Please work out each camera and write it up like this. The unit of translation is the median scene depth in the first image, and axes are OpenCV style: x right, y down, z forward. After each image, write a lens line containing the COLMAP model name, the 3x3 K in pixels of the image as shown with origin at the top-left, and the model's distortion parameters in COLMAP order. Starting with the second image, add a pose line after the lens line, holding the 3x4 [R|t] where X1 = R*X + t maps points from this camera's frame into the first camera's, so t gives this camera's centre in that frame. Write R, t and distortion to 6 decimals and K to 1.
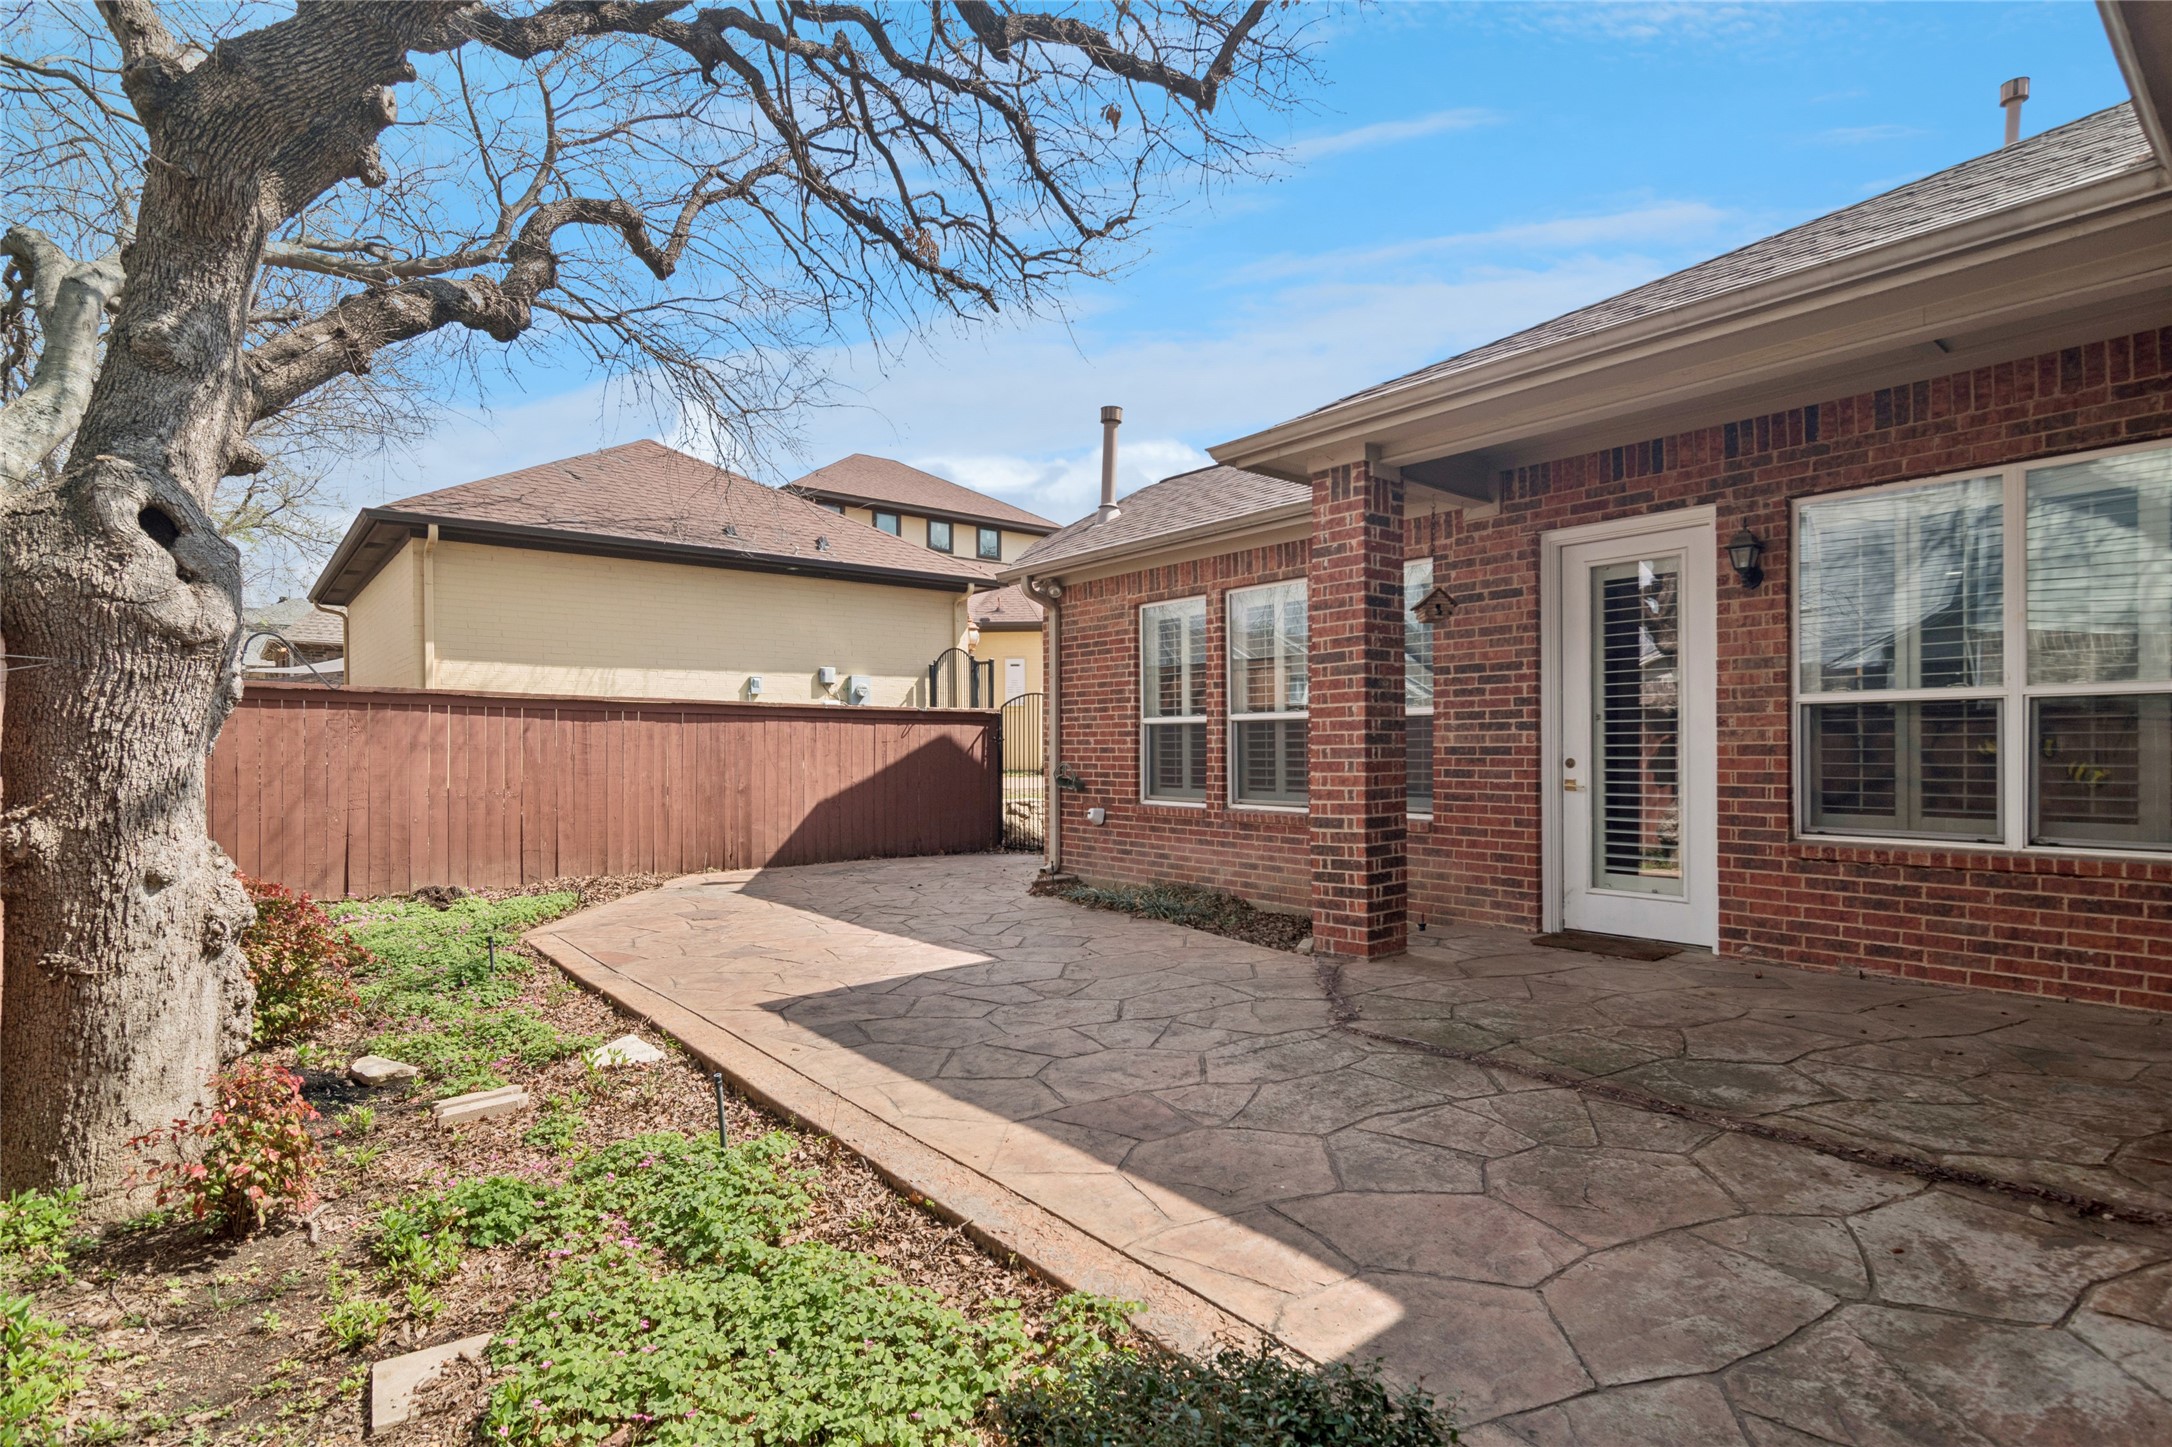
lens RADIAL K [[1073.8, 0, 1086.8], [0, 1073.8, 746.9], [0, 0, 1]] dist [0.000127, -0.000134]
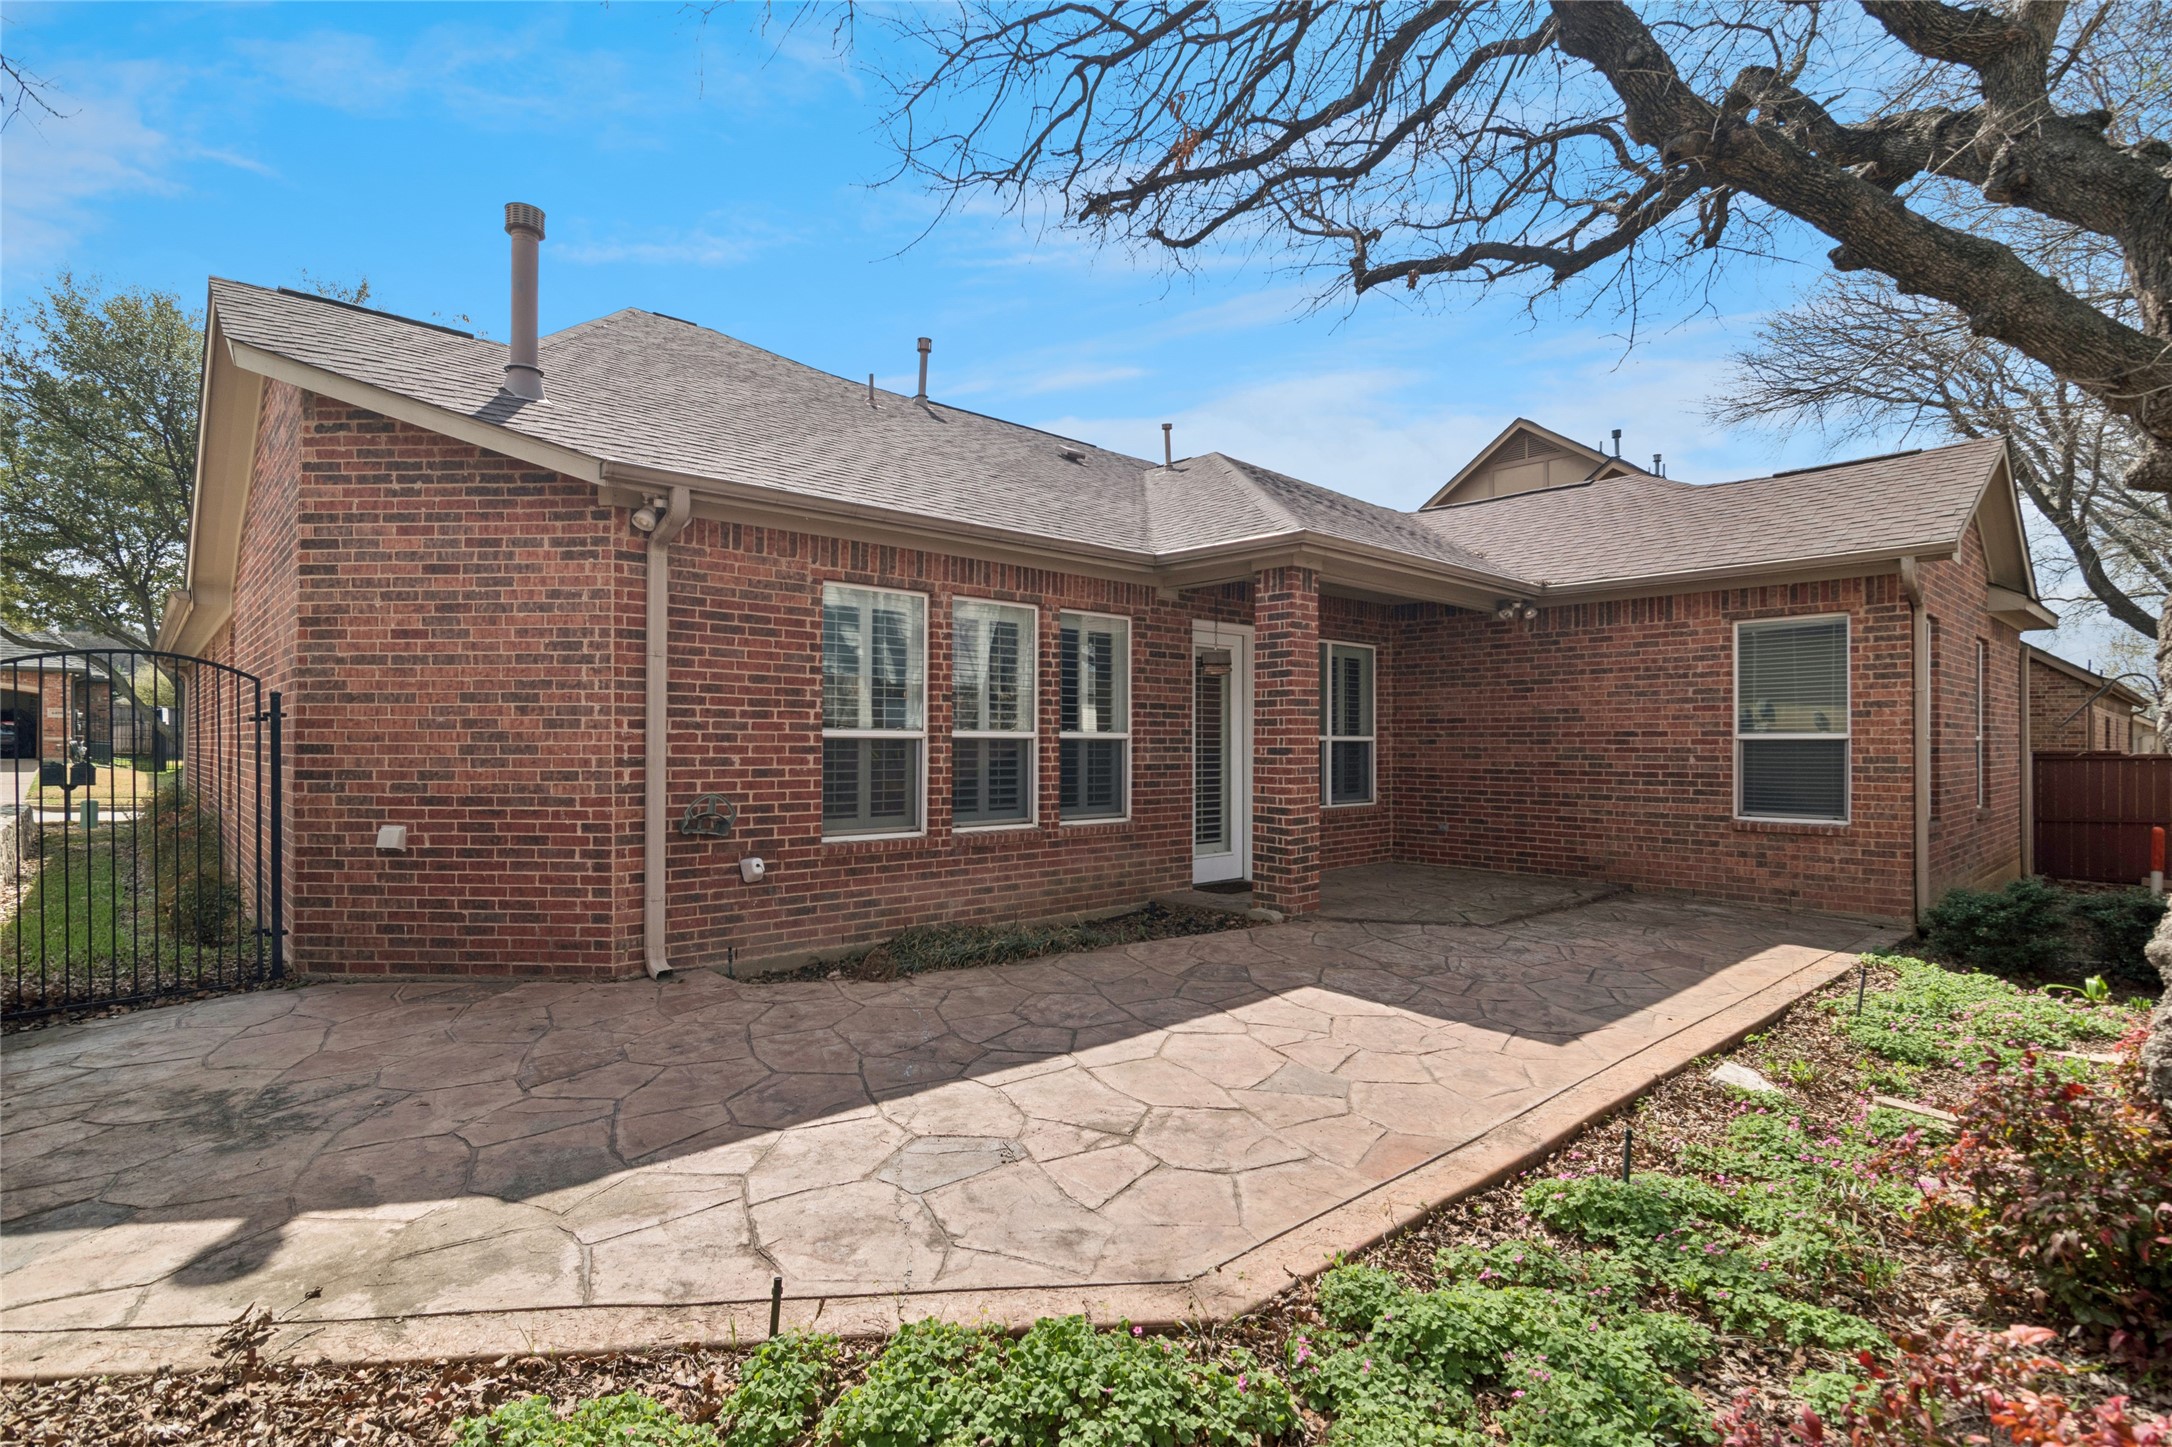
lens RADIAL K [[1033.2, 0, 1084.2], [0, 1033.2, 754.3], [0, 0, 1]] dist [0.001048, -0.000027]
pose [[-0.053535, 0.008897, 0.998526, -0.775725], [0.007515, 0.999936, -0.008507, -0.002132], [-0.998538, 0.007048, -0.053598, 0.963288]]
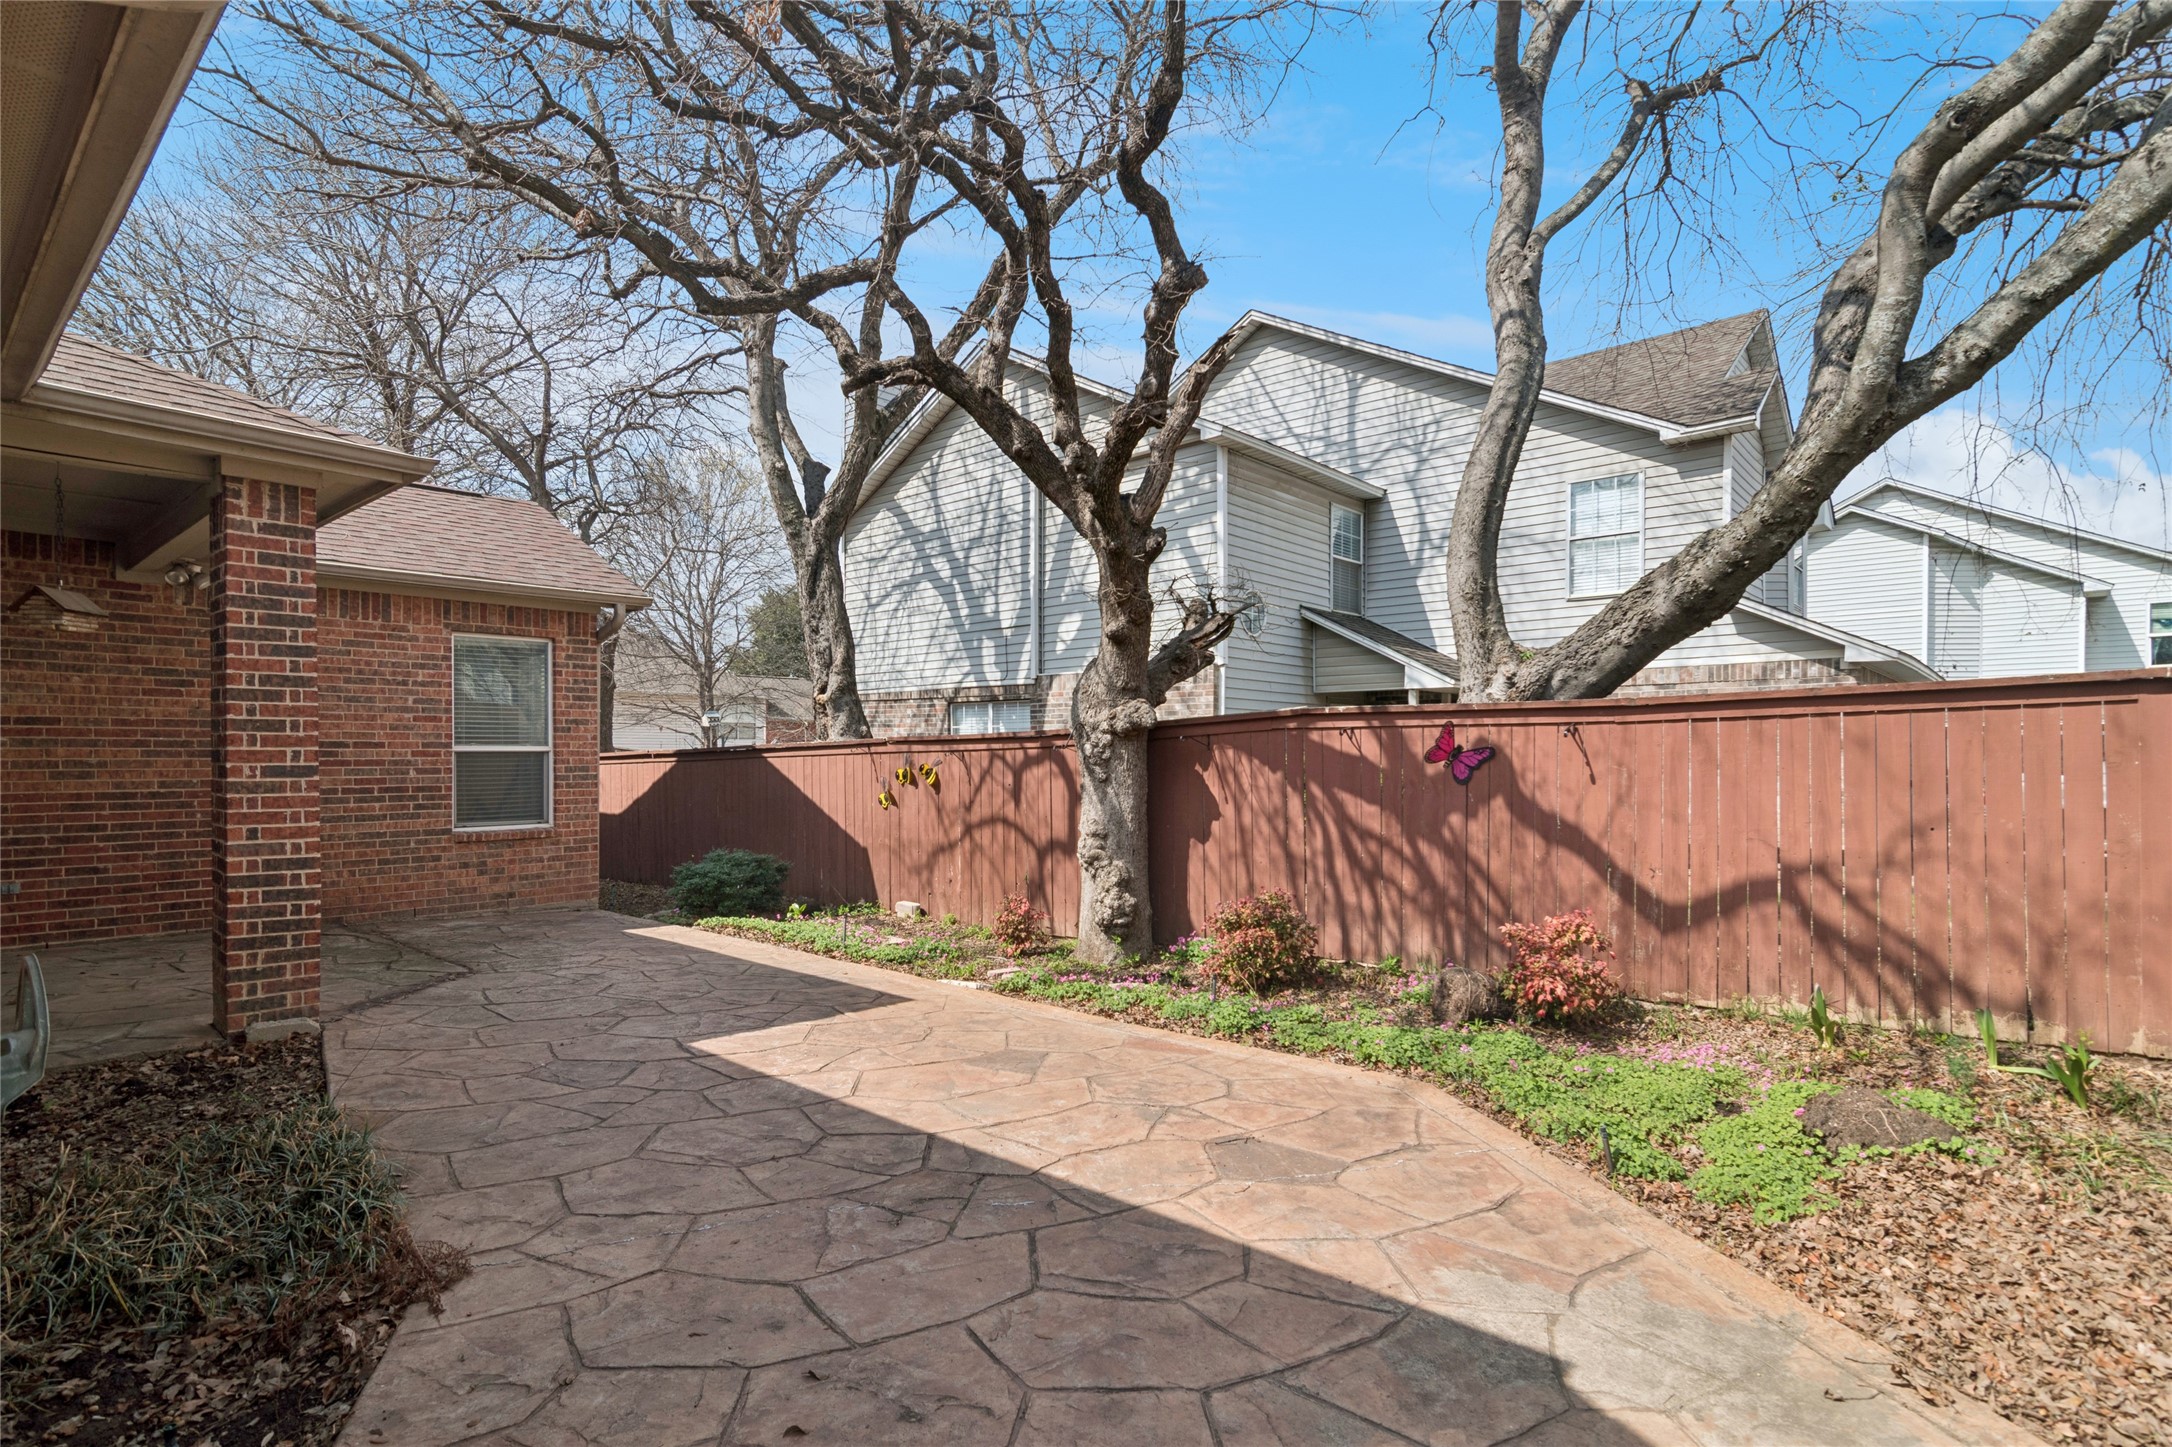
lens RADIAL K [[1073.8, 0, 1086.8], [0, 1073.8, 746.9], [0, 0, 1]] dist [0.000127, -0.000134]
pose [[-0.986327, 0.018220, -0.163787, -0.206463], [0.017765, 0.999833, 0.004243, -0.019192], [0.163837, 0.001275, -0.986487, 1.430208]]
